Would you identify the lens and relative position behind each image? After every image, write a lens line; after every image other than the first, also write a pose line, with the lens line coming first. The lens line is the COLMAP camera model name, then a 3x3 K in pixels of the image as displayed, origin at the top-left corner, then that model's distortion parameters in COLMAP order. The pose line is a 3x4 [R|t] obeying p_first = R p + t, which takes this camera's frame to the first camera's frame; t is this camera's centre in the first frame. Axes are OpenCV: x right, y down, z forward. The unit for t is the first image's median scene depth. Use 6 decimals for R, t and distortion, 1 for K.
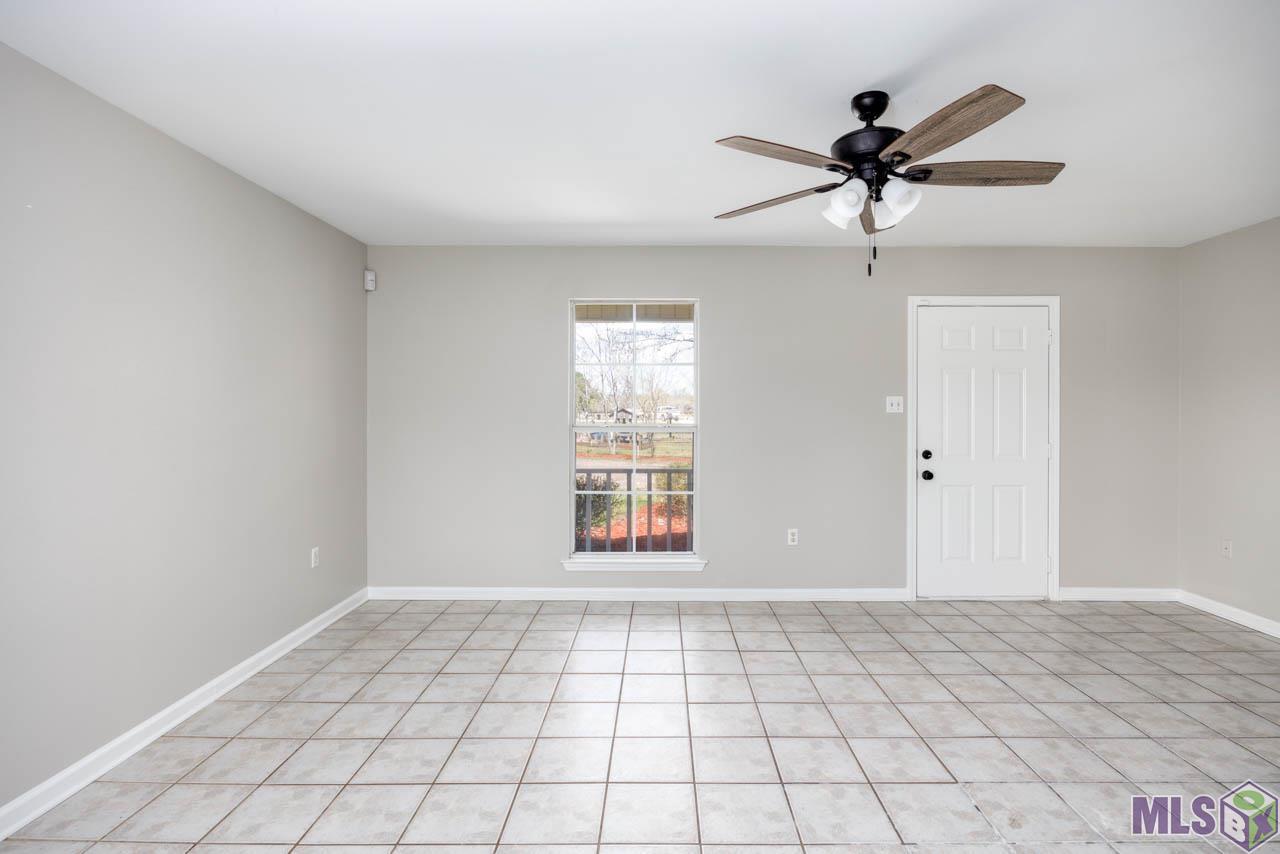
lens RADIAL K [[625.8, 0, 657.4], [0, 625.8, 414.7], [0, 0, 1]] dist [-0.011920, -0.000246]
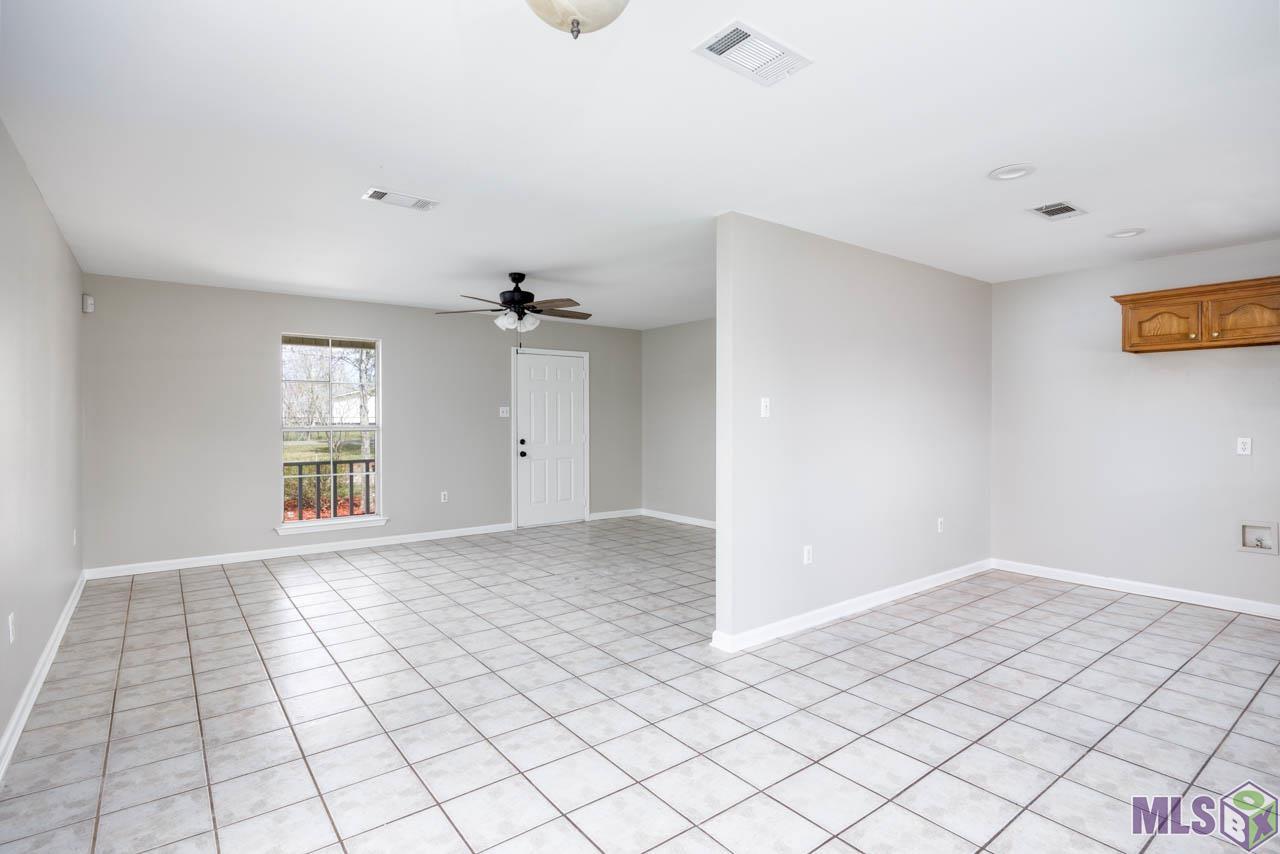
lens RADIAL K [[634.4, 0, 640.0], [0, 634.4, 427.0], [0, 0, 1]] dist [-0.002035, -0.000465]
pose [[0.791916, -0.011763, 0.610516, -0.363093], [0.005401, 0.999910, 0.012261, 0.004749], [-0.610606, -0.006412, 0.791909, -0.551119]]
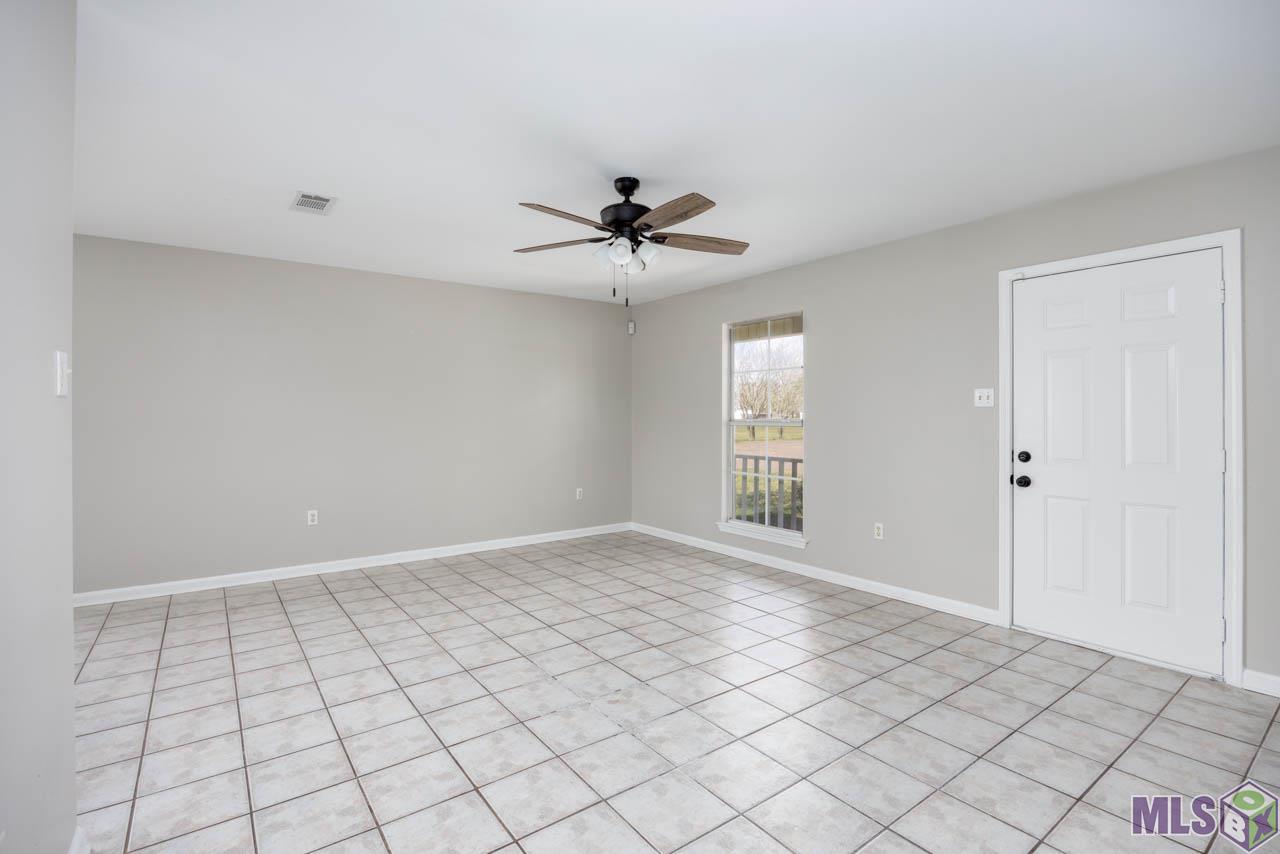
lens RADIAL K [[599.6, 0, 659.0], [0, 599.6, 418.9], [0, 0, 1]] dist [-0.017414, -0.000267]
pose [[0.610012, 0.001887, -0.792390, 0.768501], [-0.008140, 0.999959, -0.003886, 0.020581], [0.792351, 0.008821, 0.610002, 0.127926]]
